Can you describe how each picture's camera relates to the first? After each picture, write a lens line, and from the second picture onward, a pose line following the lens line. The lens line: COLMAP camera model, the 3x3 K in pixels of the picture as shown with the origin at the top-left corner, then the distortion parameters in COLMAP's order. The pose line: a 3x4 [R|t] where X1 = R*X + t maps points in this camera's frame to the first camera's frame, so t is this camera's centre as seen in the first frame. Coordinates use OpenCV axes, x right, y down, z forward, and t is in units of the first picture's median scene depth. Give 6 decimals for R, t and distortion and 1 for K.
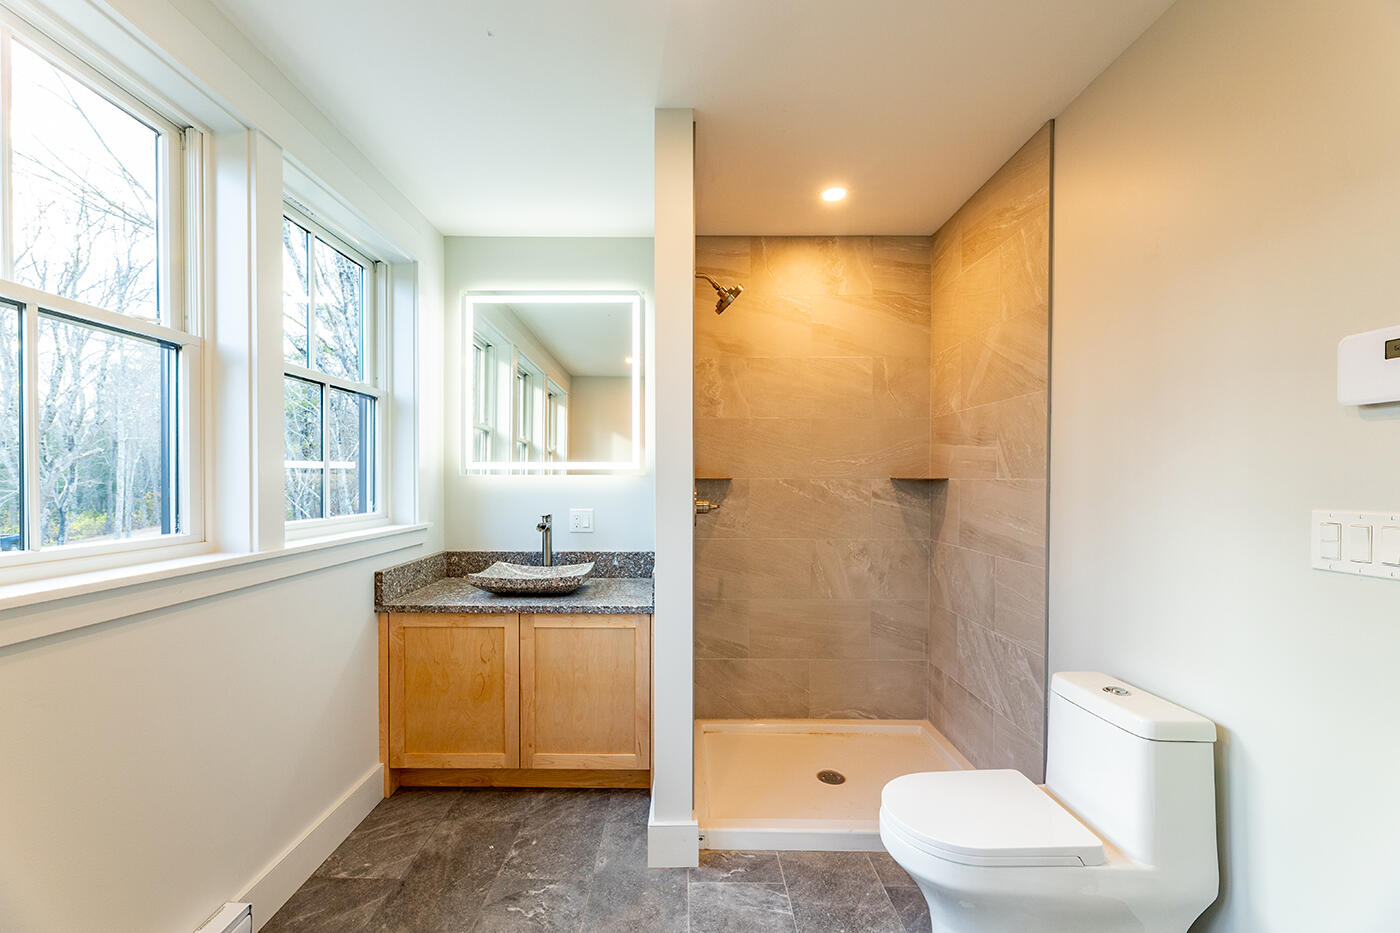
lens RADIAL K [[571.8, 0, 703.5], [0, 571.8, 490.4], [0, 0, 1]] dist [0.001003, -0.001649]
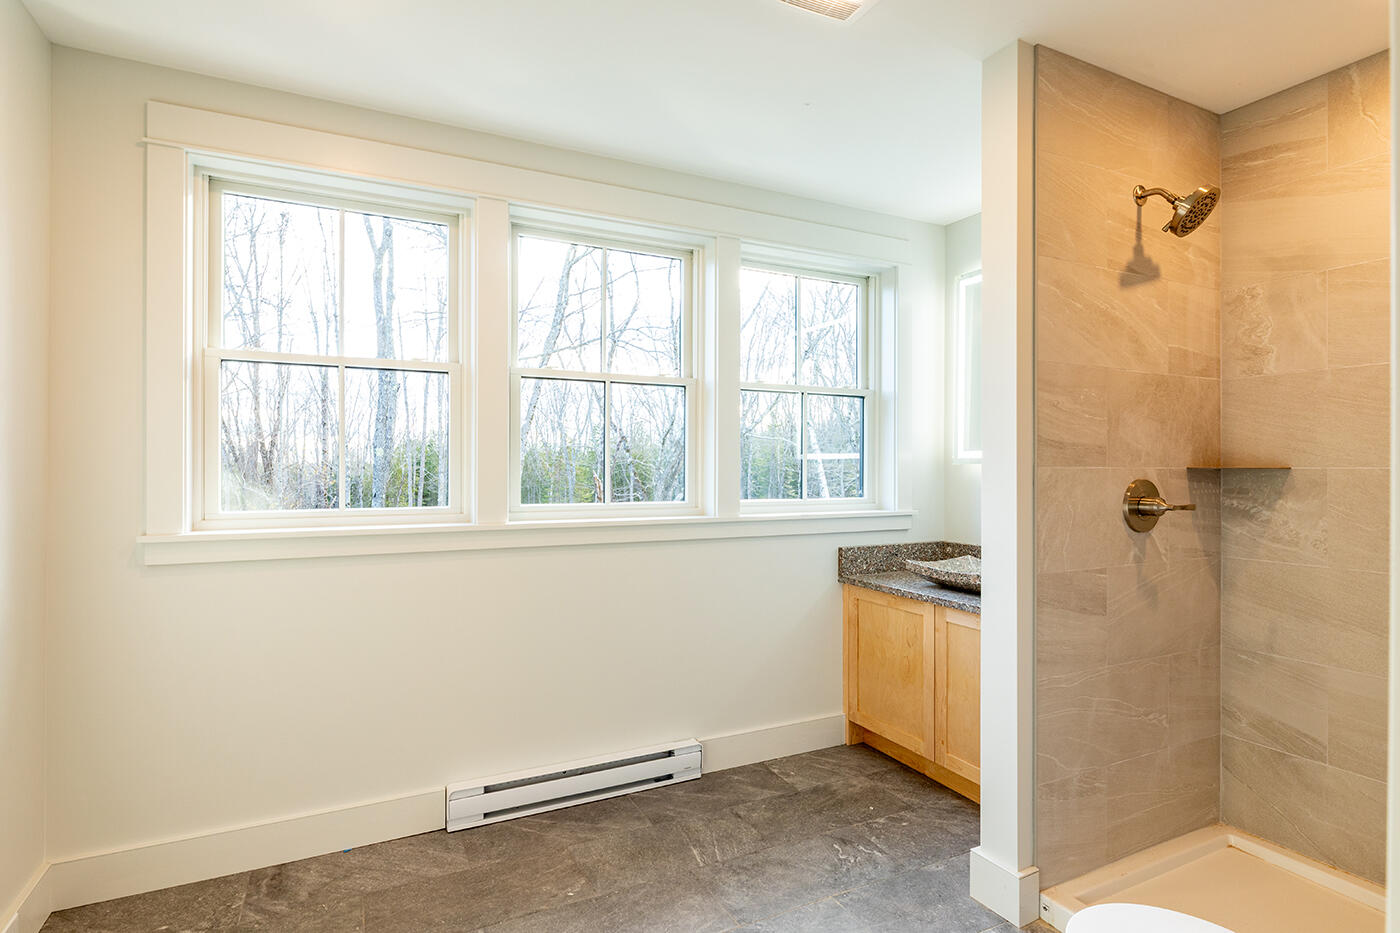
lens RADIAL K [[704.8, 0, 696.2], [0, 704.8, 474.1], [0, 0, 1]] dist [-0.005075, 0.000939]
pose [[0.451292, 0.007337, -0.892346, 0.579851], [-0.019575, 0.999807, -0.001680, 0.000785], [0.892161, 0.018226, 0.451349, 0.079934]]
